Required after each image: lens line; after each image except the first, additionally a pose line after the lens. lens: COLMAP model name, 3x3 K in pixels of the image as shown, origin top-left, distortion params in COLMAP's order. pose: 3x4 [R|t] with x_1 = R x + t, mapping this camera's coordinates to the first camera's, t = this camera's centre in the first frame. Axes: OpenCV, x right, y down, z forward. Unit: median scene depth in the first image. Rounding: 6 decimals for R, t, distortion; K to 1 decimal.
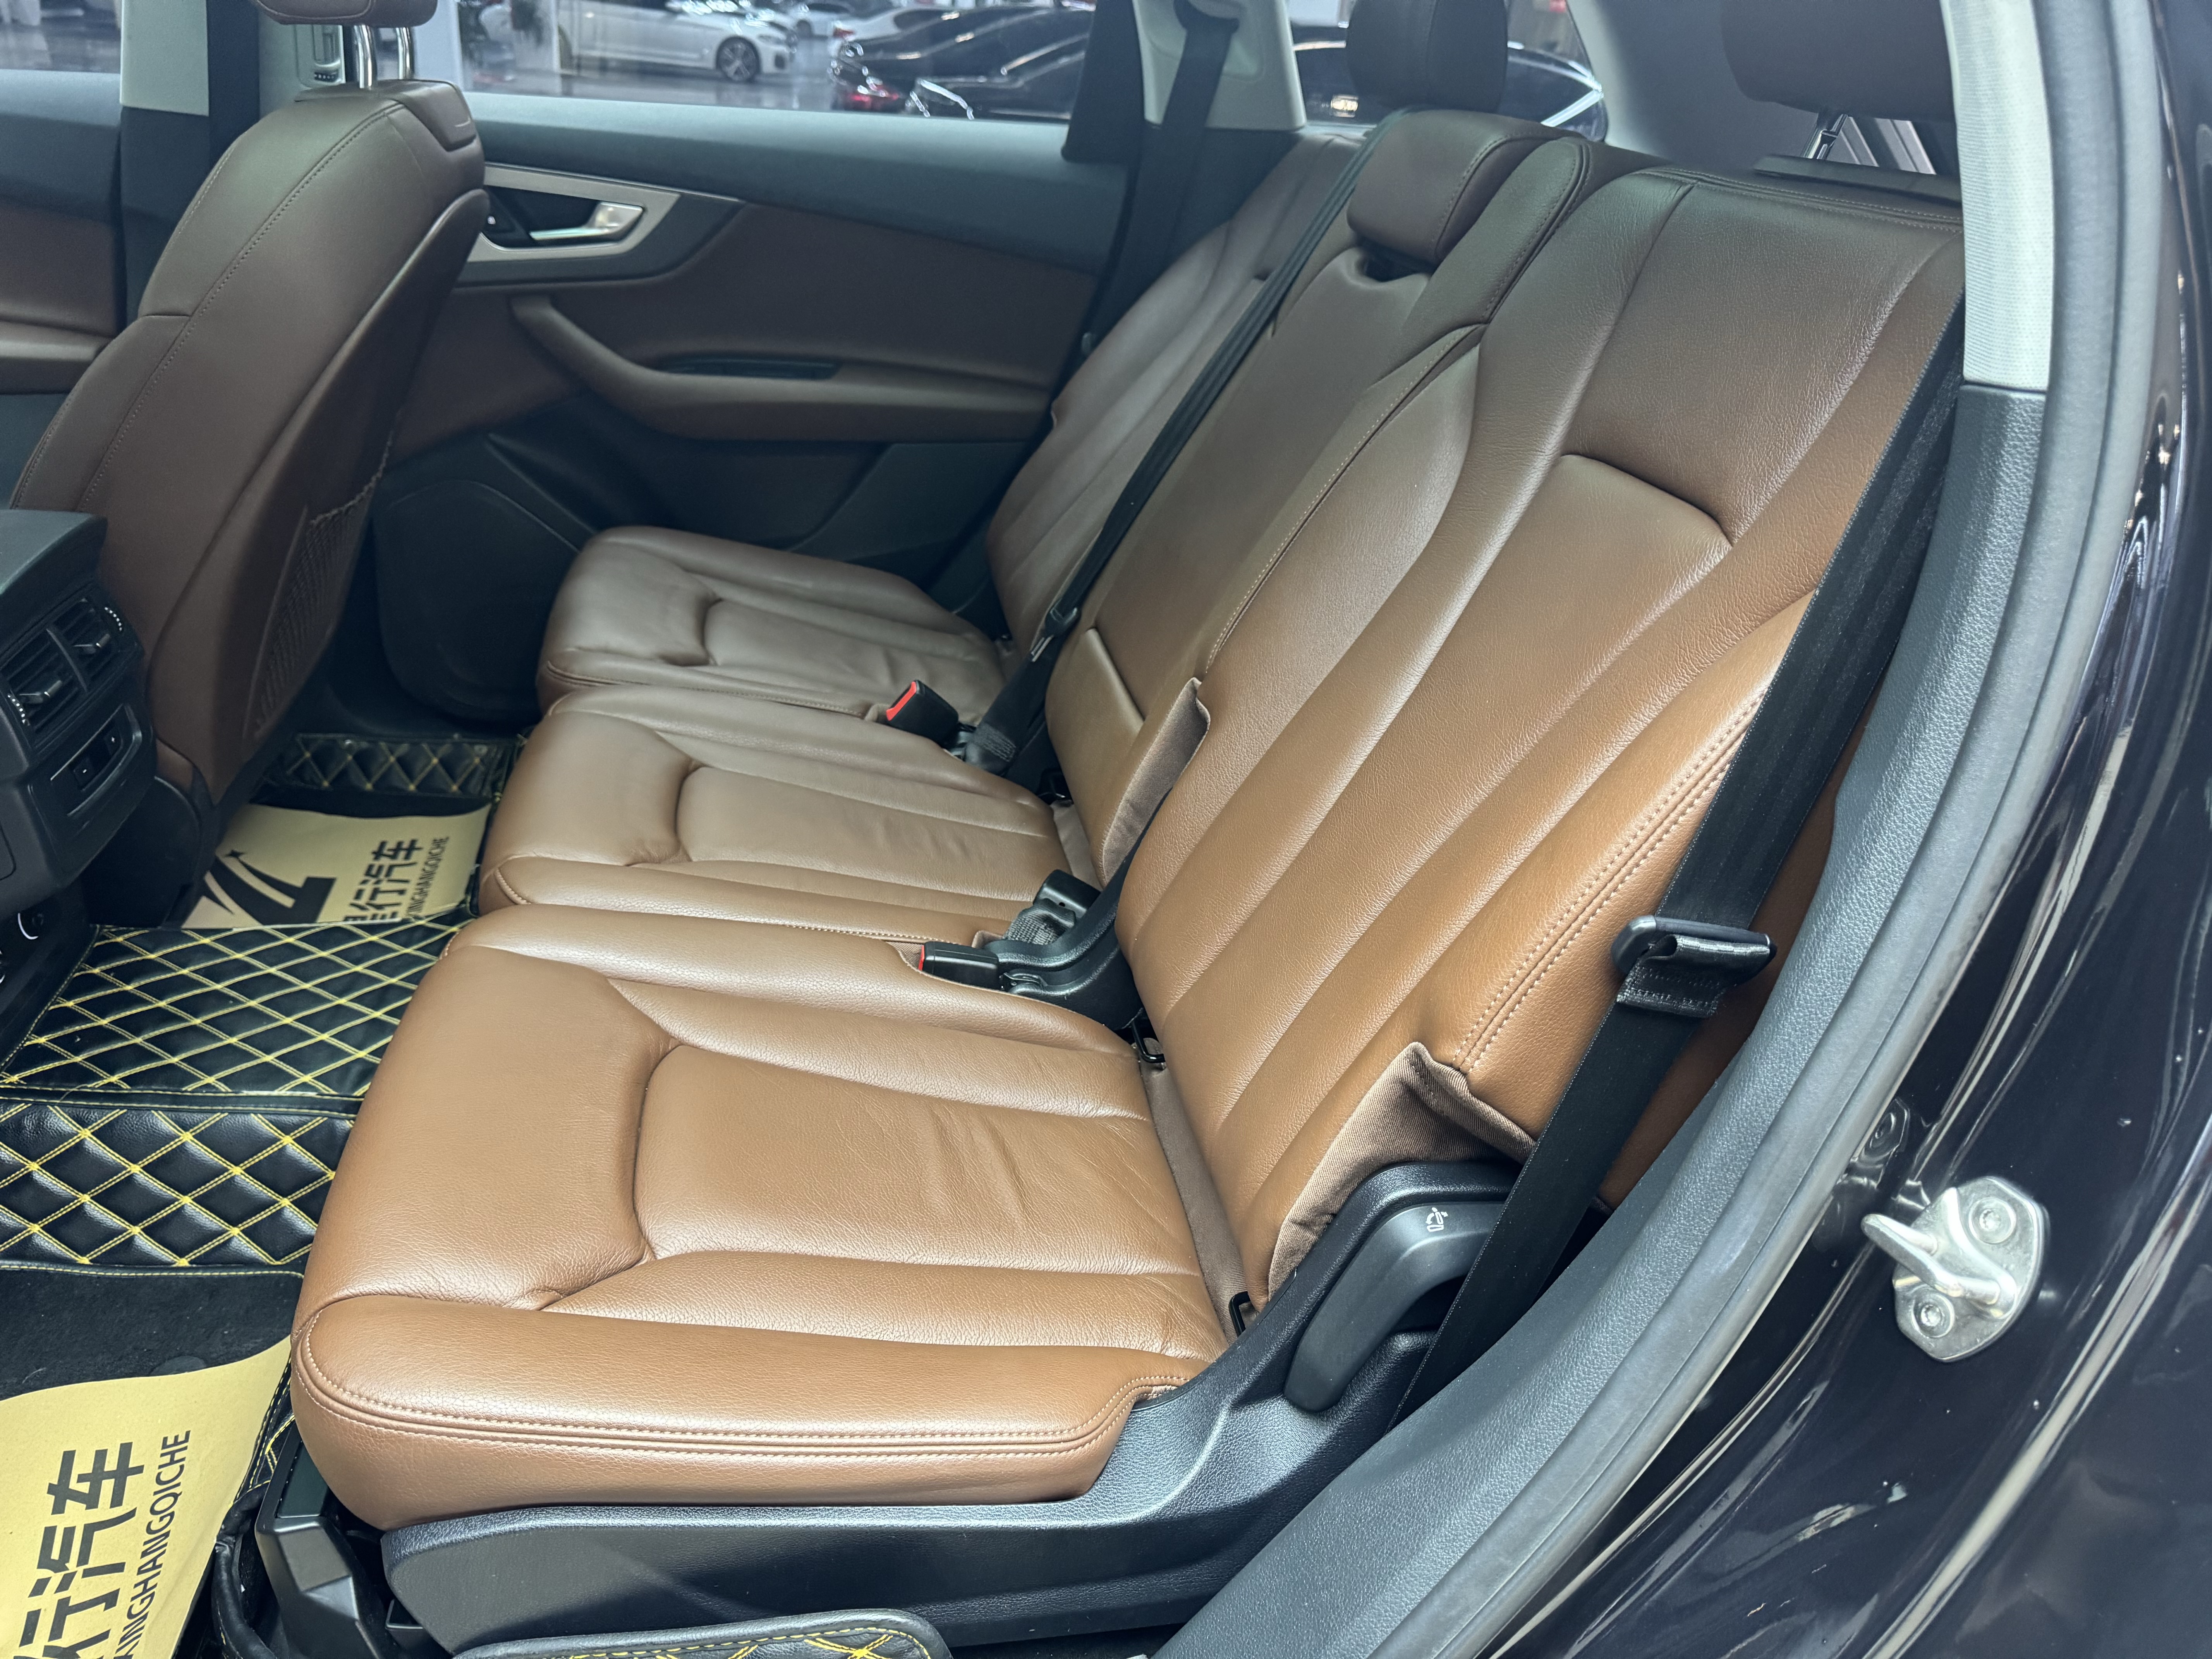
lens RADIAL K [[1568.6, 0, 1106.0], [0, 1568.6, 829.5], [0, 0, 1]] dist [0.096016, -0.160765]
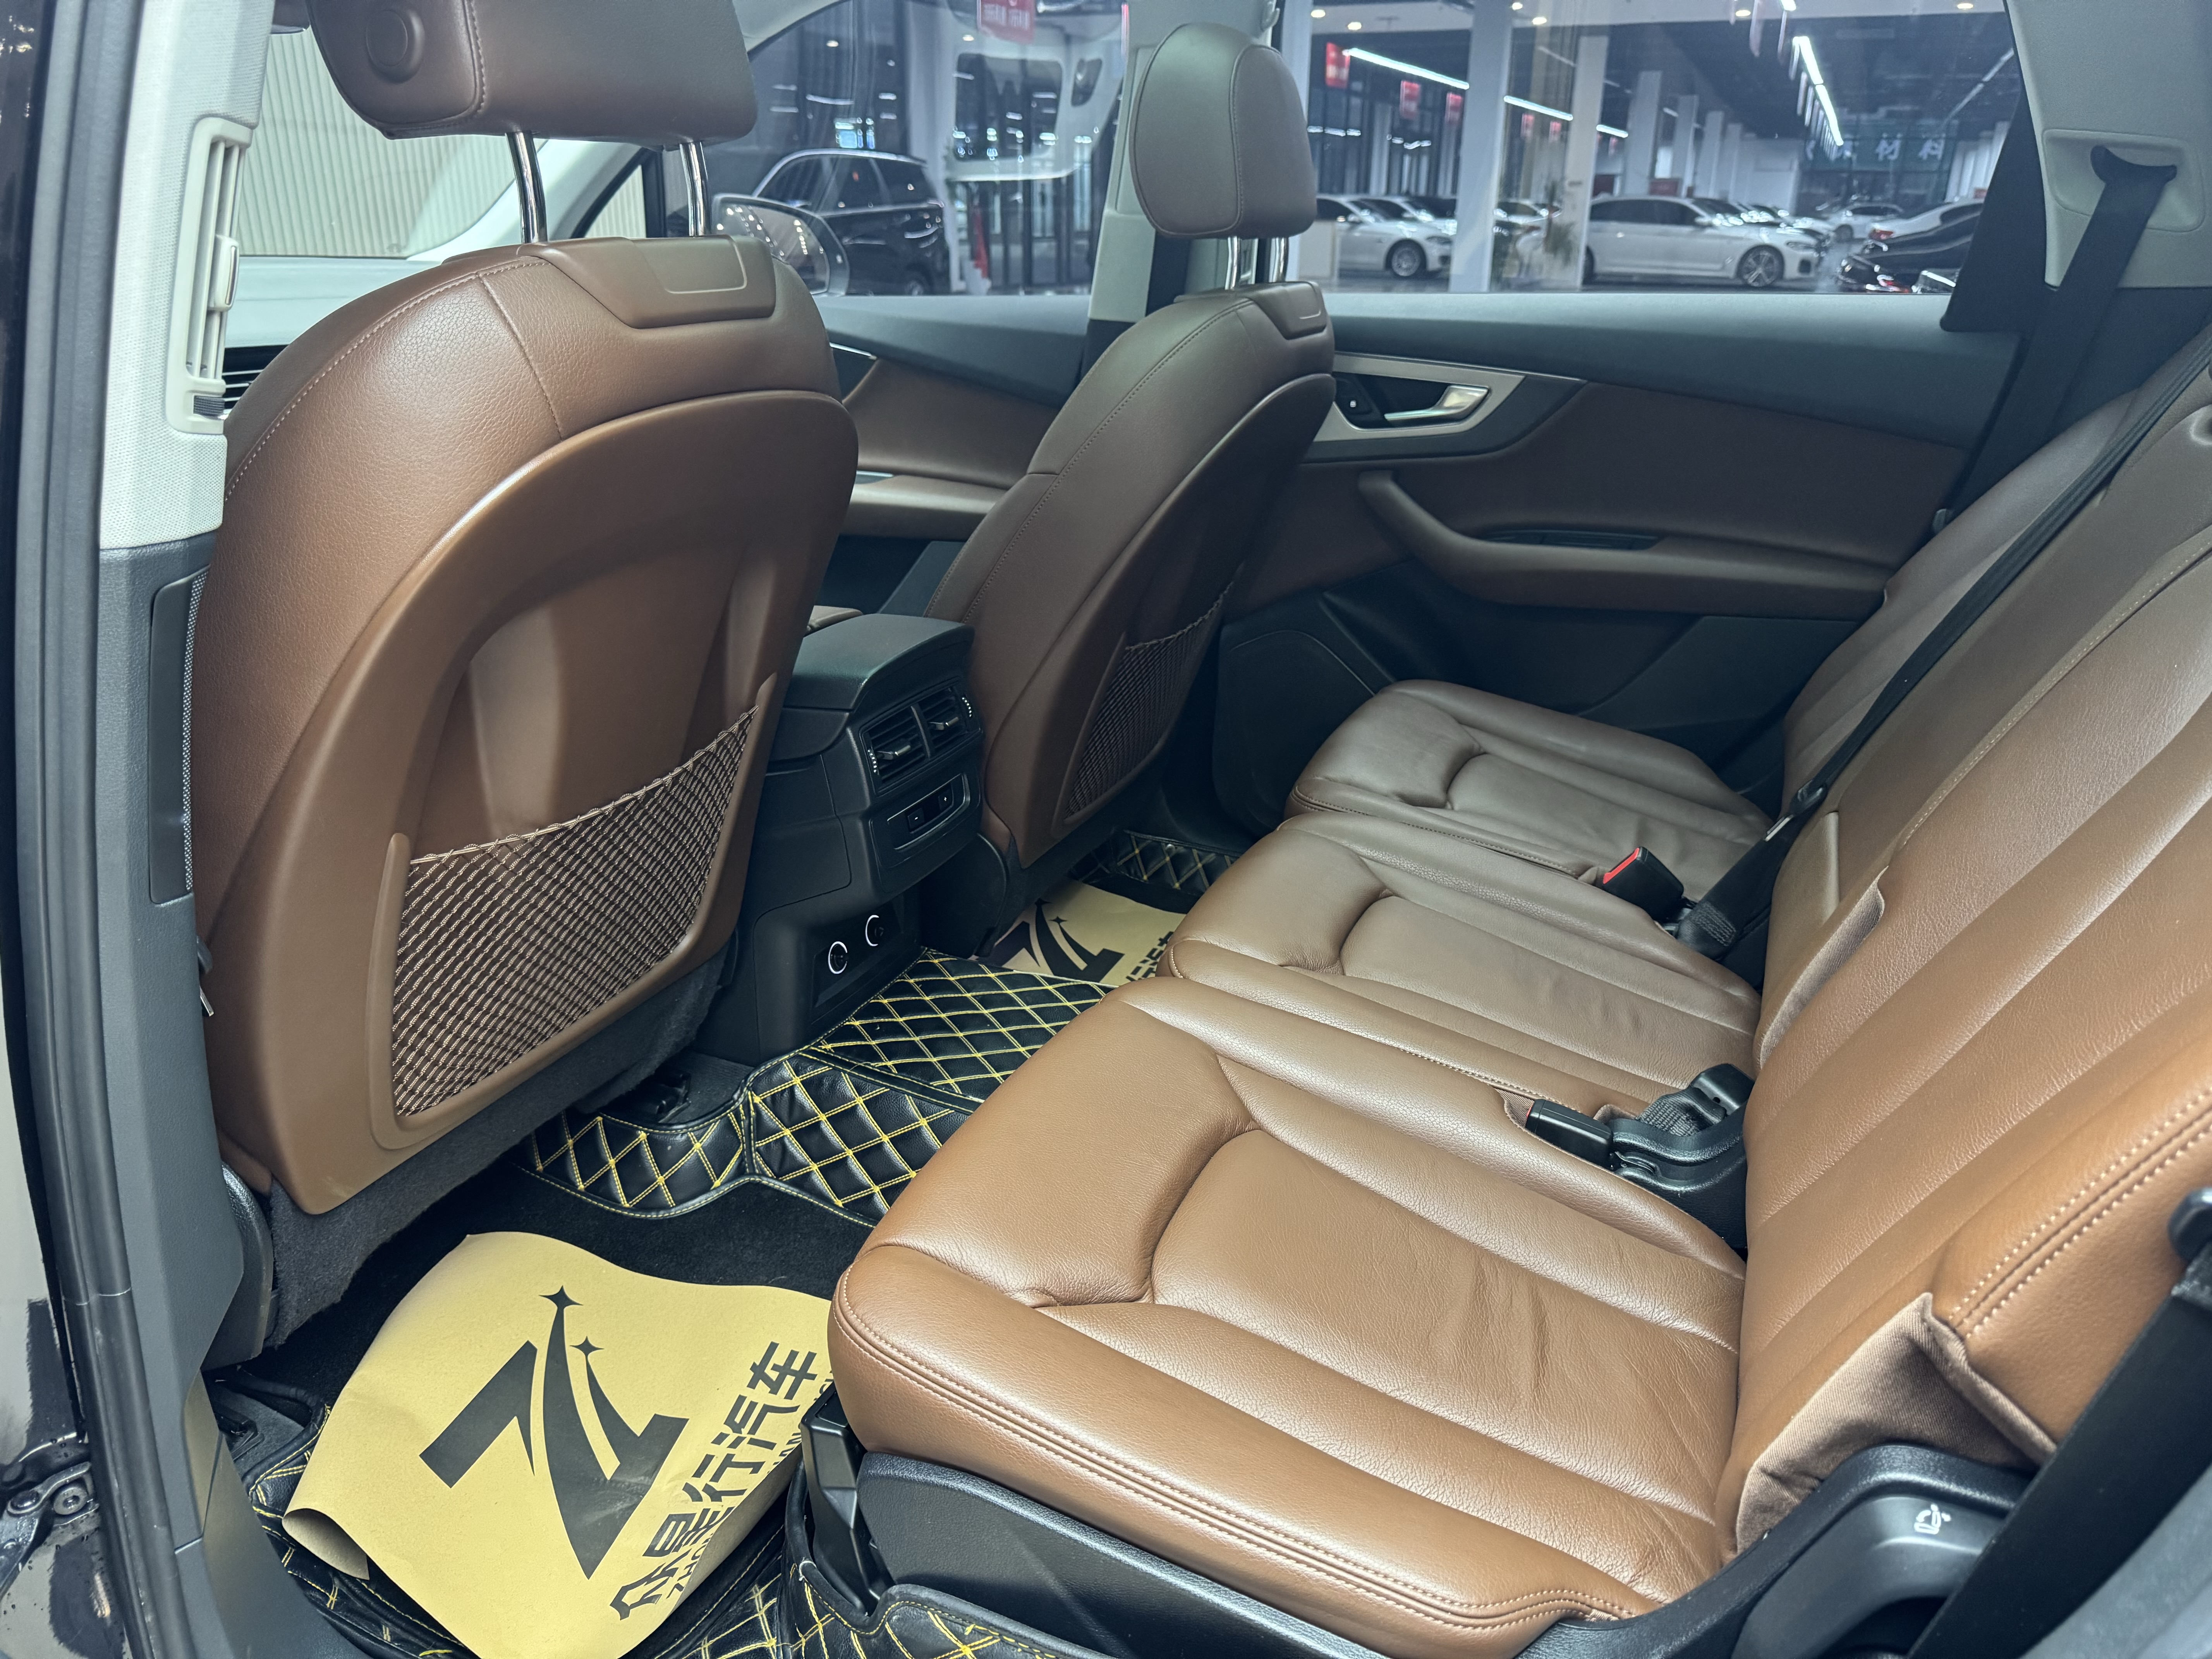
lens RADIAL K [[1568.6, 0, 1106.0], [0, 1568.6, 829.5], [0, 0, 1]] dist [0.096016, -0.160765]
pose [[0.828673, 0.128431, -0.544800, 0.148712], [-0.191930, 0.979509, -0.061029, 0.017592], [0.525799, 0.155137, 0.836342, 0.023629]]
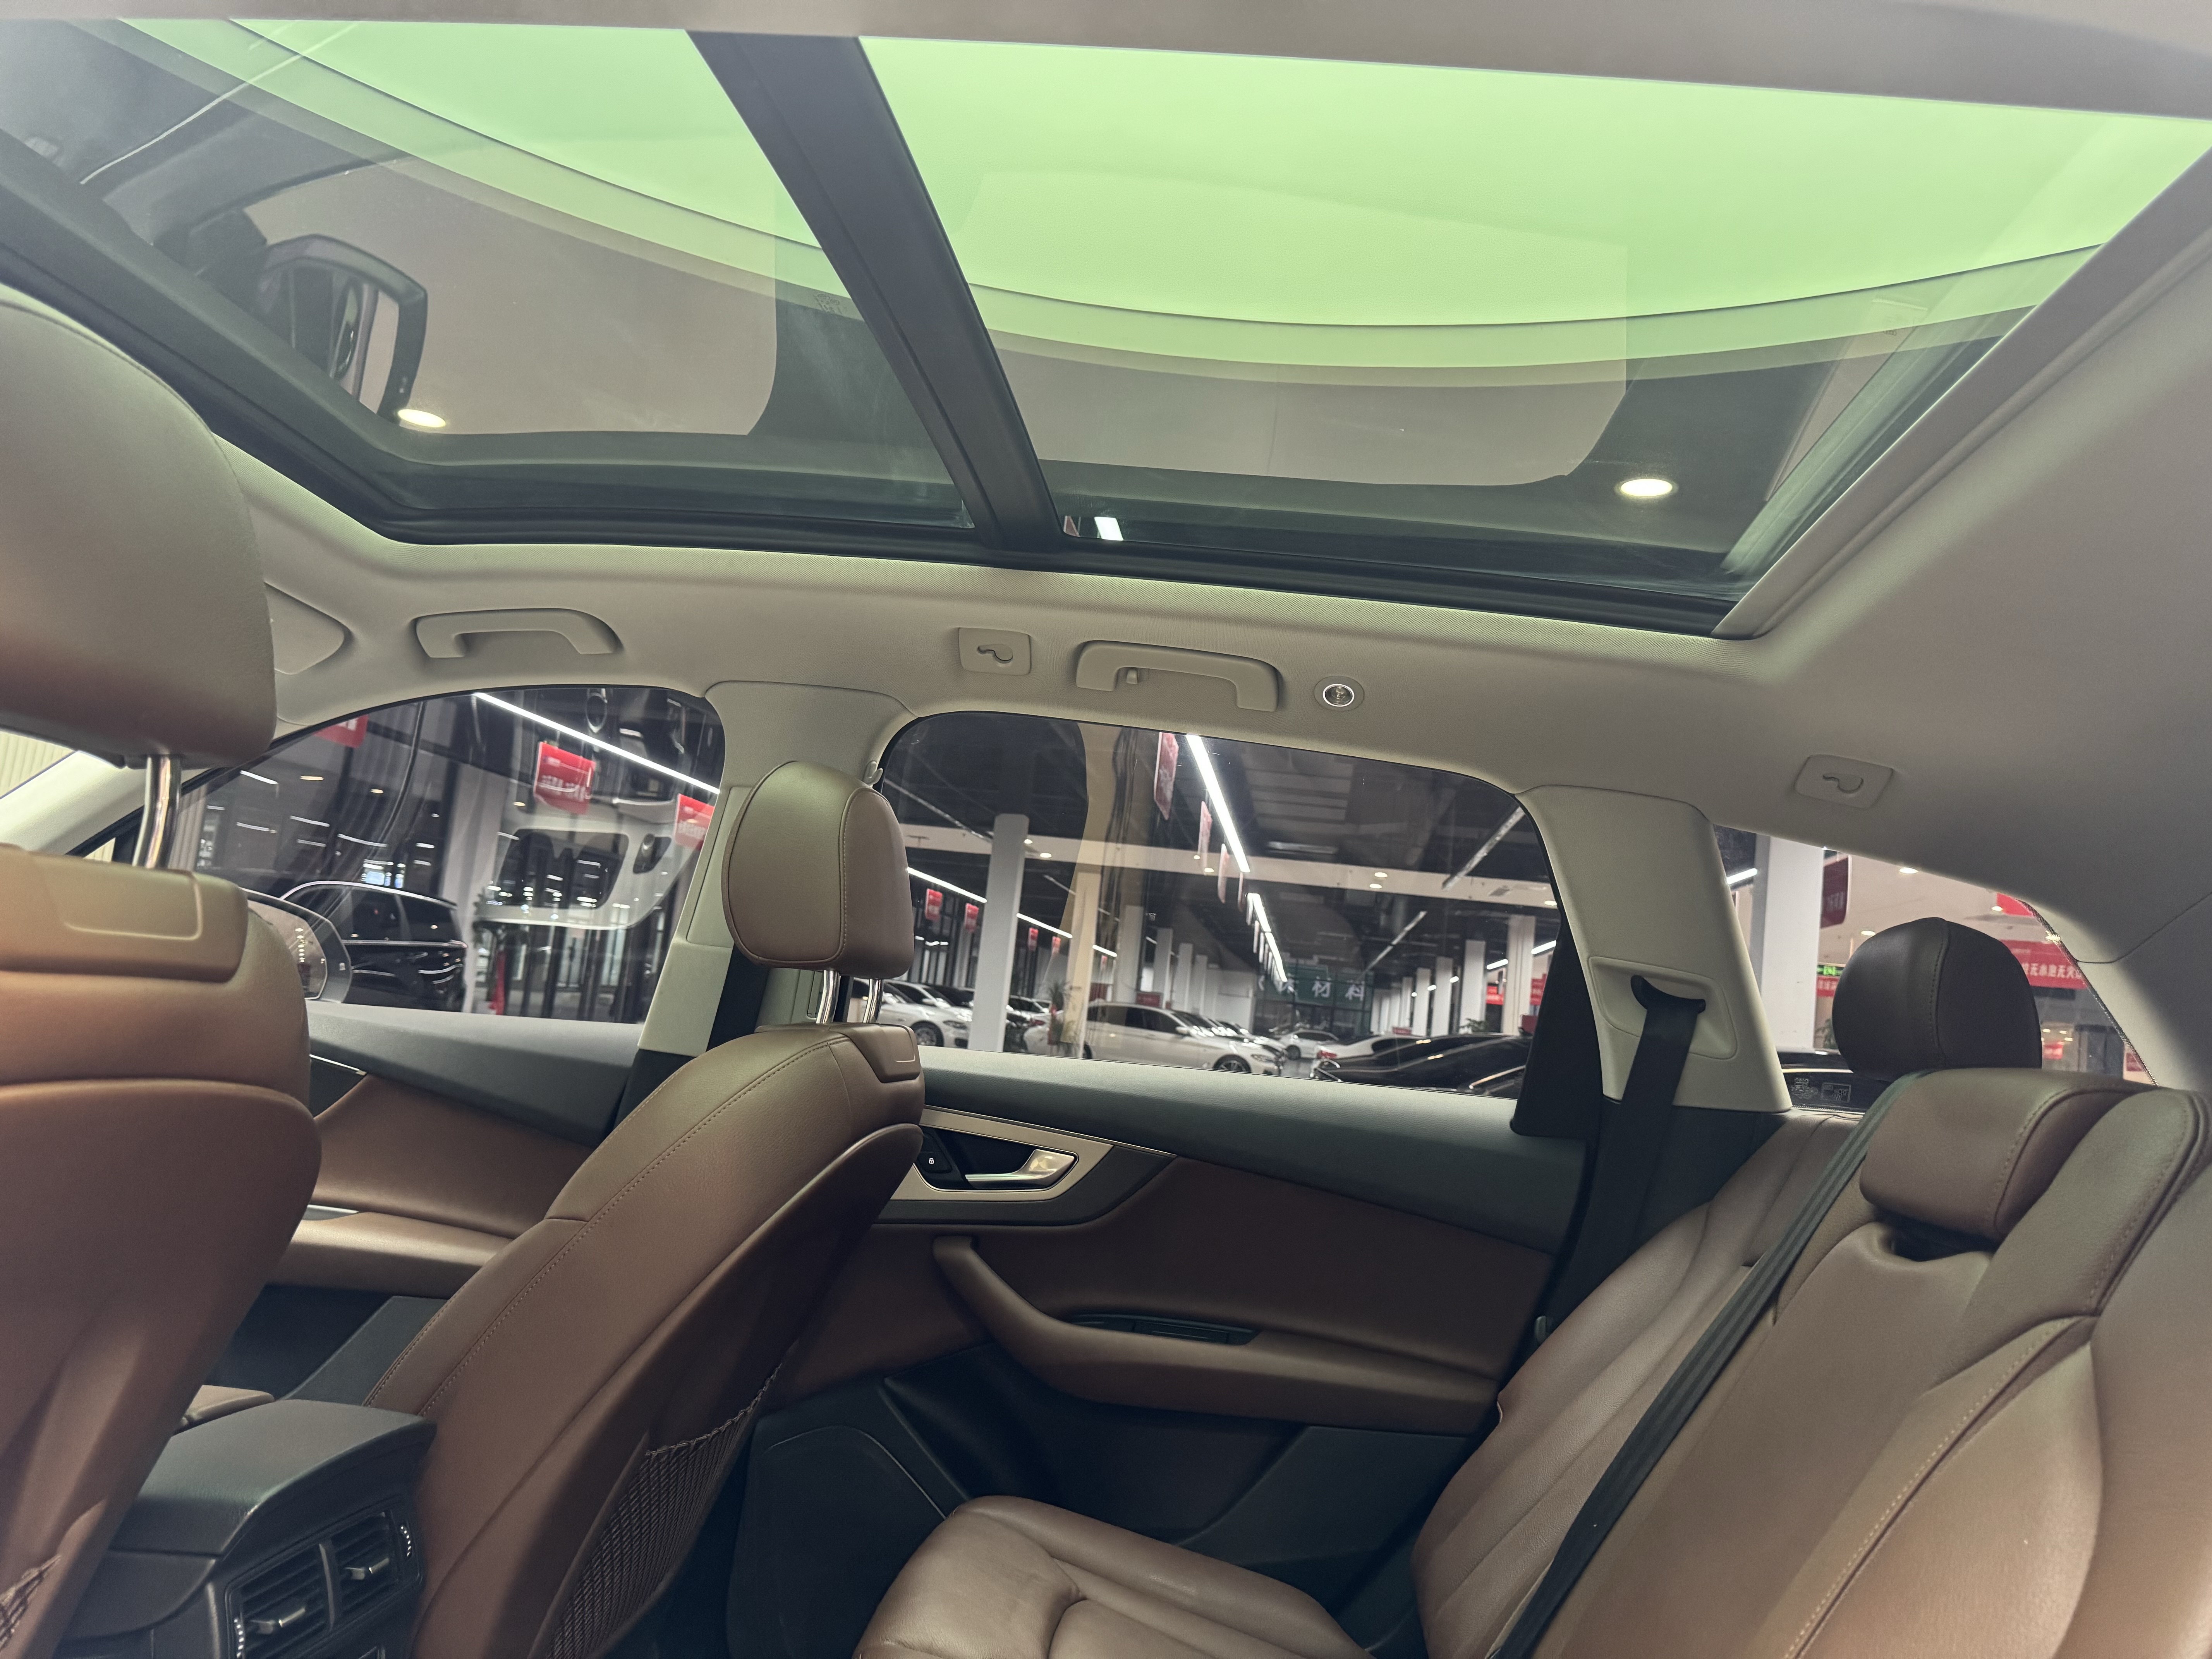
lens RADIAL K [[1545.4, 0, 1101.0], [0, 1545.4, 837.8], [0, 0, 1]] dist [0.090346, -0.092375]
pose [[0.956430, -0.017950, -0.291410, 0.016631], [-0.151927, 0.821730, -0.549252, -0.027172], [0.249319, 0.569594, 0.783200, 0.158609]]
